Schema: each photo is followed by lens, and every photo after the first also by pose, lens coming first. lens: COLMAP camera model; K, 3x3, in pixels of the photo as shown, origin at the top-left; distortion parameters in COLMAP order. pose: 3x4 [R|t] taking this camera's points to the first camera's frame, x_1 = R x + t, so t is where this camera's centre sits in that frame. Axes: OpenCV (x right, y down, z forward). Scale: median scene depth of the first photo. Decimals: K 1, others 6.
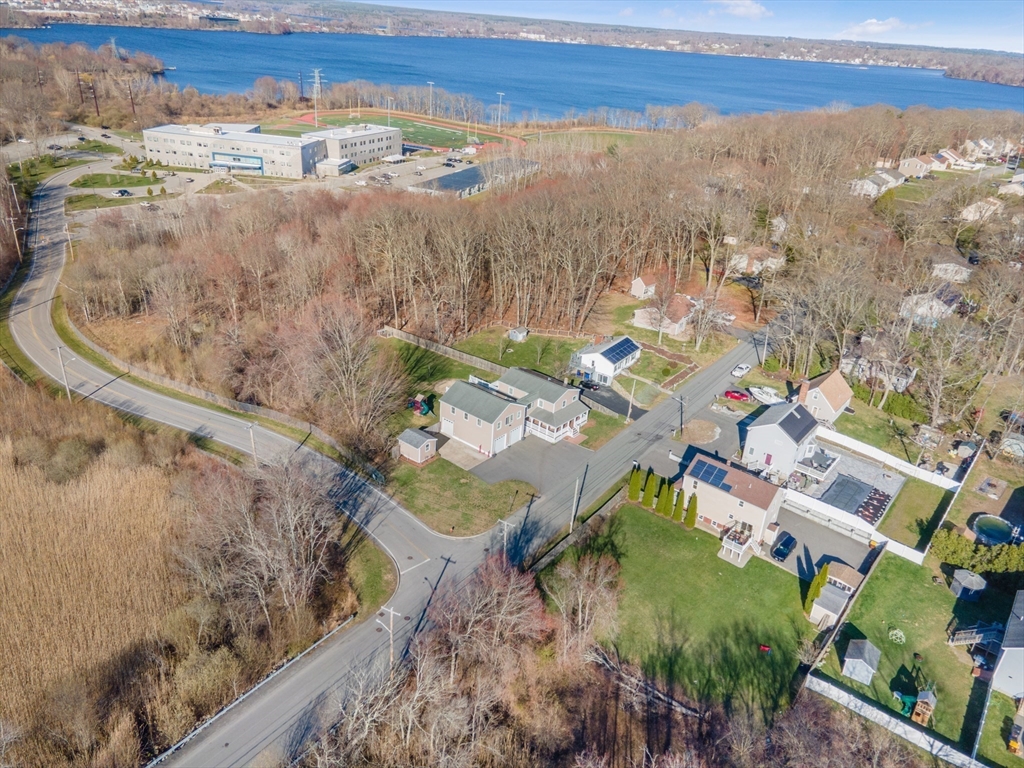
lens RADIAL K [[727.4, 0, 512.0], [0, 727.4, 384.0], [0, 0, 1]] dist [0.015818, 0.006480]
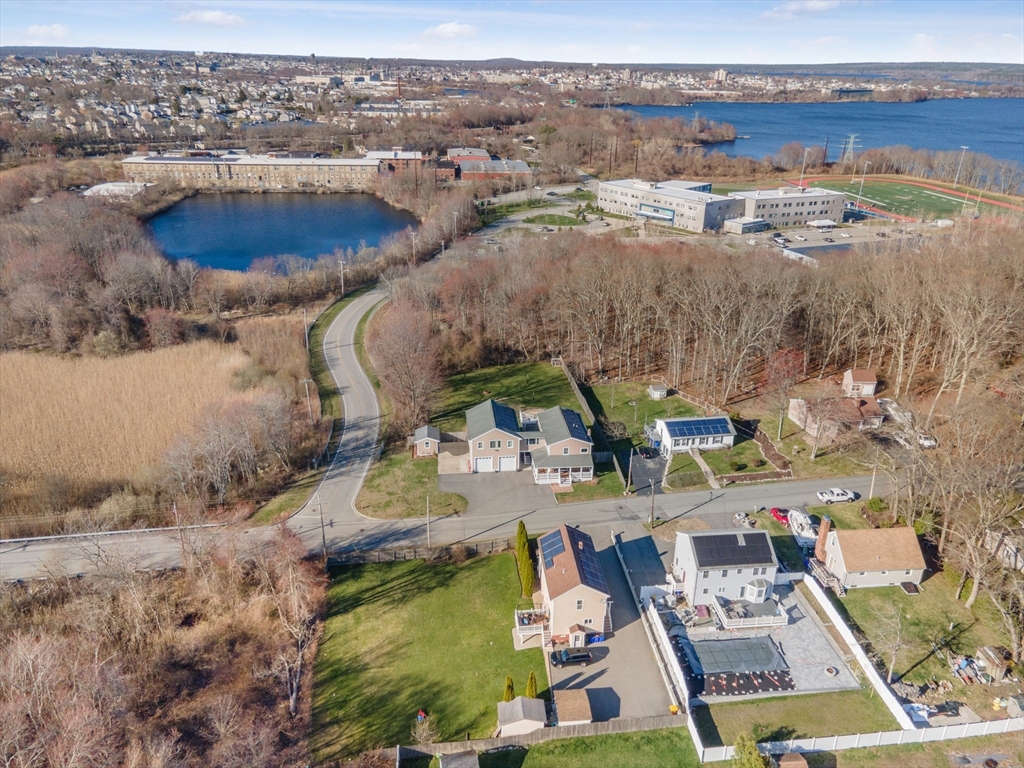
lens RADIAL K [[717.4, 0, 512.0], [0, 717.4, 384.0], [0, 0, 1]] dist [0.007682, 0.044465]
pose [[0.717483, 0.232576, -0.656602, 0.246954], [-0.283425, 0.958531, 0.029819, -0.026393], [0.636309, 0.164703, 0.753647, 0.084083]]
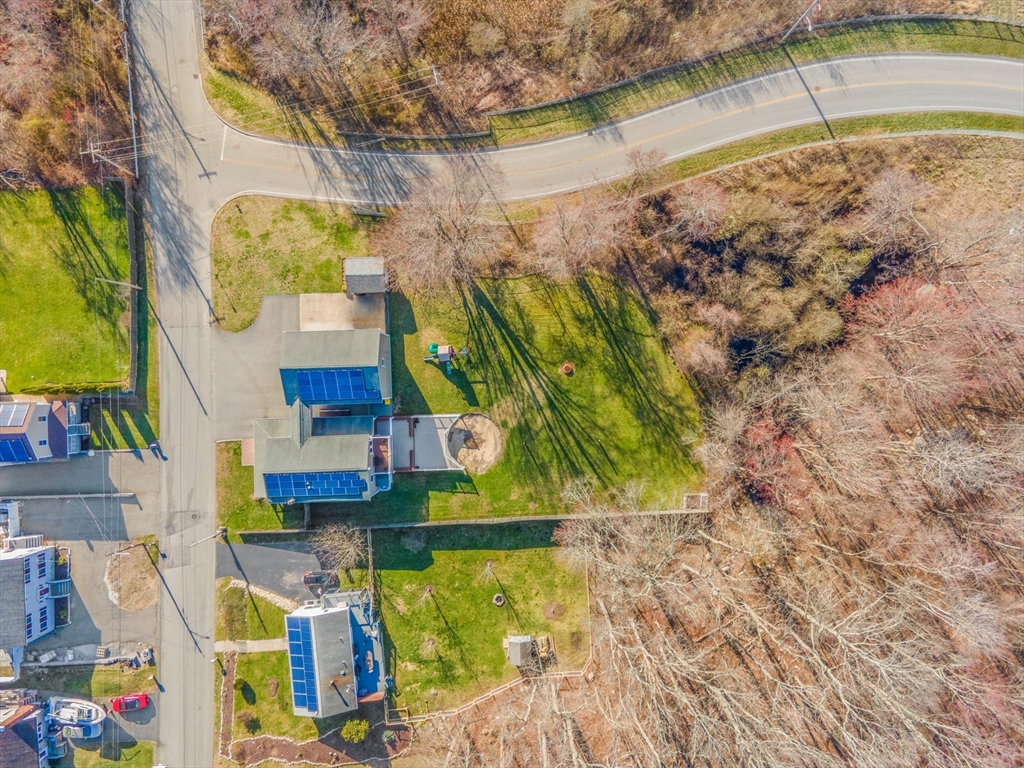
lens RADIAL K [[717.4, 0, 512.0], [0, 717.4, 384.0], [0, 0, 1]] dist [0.007682, 0.044465]
pose [[-0.742457, 0.666150, -0.070729, -0.042788], [-0.348819, -0.294303, 0.889781, -0.260919], [0.571912, 0.685296, 0.450873, 0.299389]]
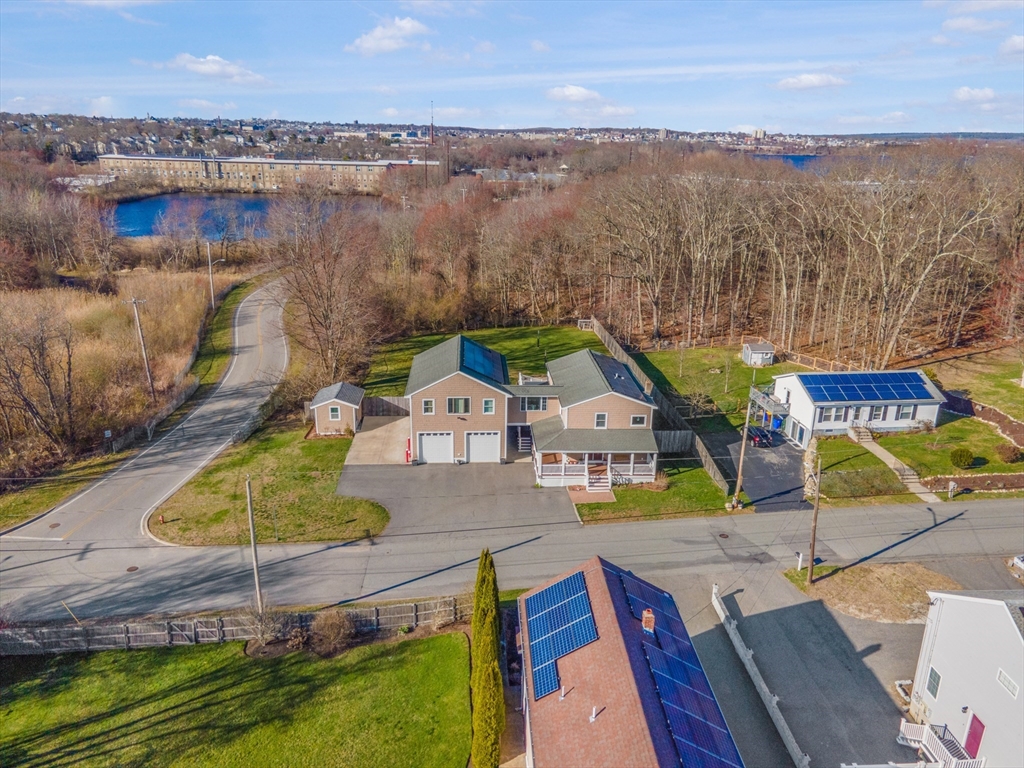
lens RADIAL K [[717.4, 0, 512.0], [0, 717.4, 384.0], [0, 0, 1]] dist [0.007682, 0.044465]
pose [[0.682641, 0.186811, -0.706472, 0.140875], [-0.301921, 0.952499, -0.039869, 0.015896], [0.665466, 0.240515, 0.706617, 0.244382]]
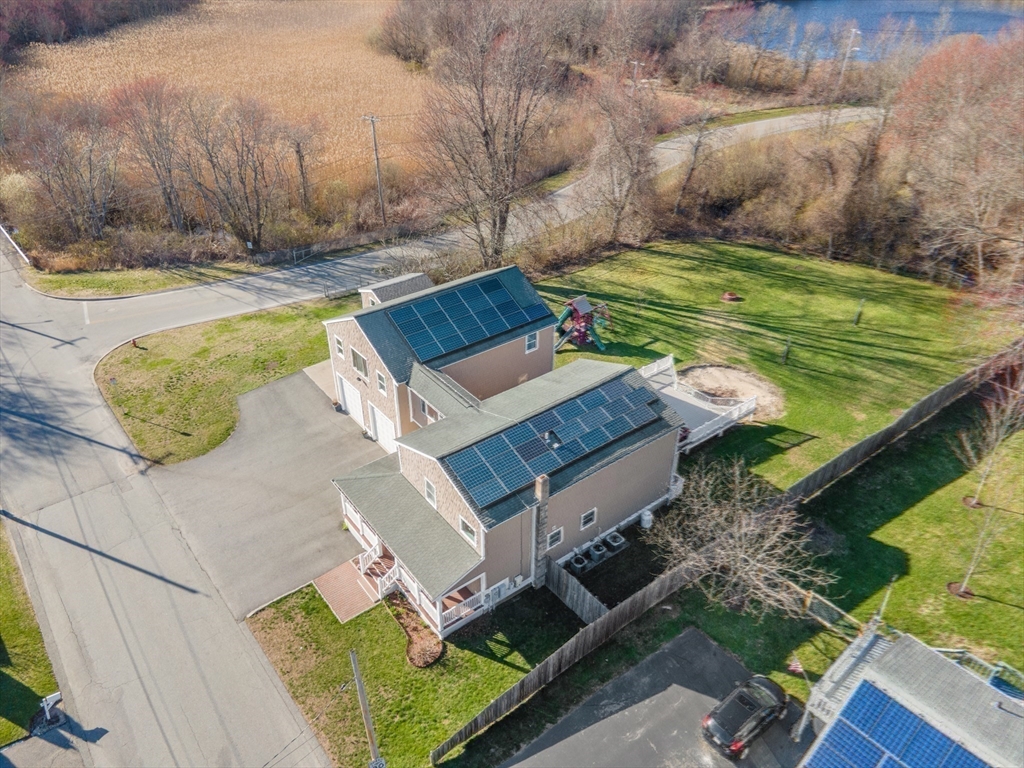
lens RADIAL K [[728.4, 0, 518.3], [0, 728.4, 399.9], [0, 0, 1]] dist [0.077731, 0.000061]
pose [[-0.204820, 0.503771, -0.839204, 0.108519], [-0.449127, 0.713421, 0.537880, -0.063340], [0.869675, 0.487077, 0.080134, 0.389414]]
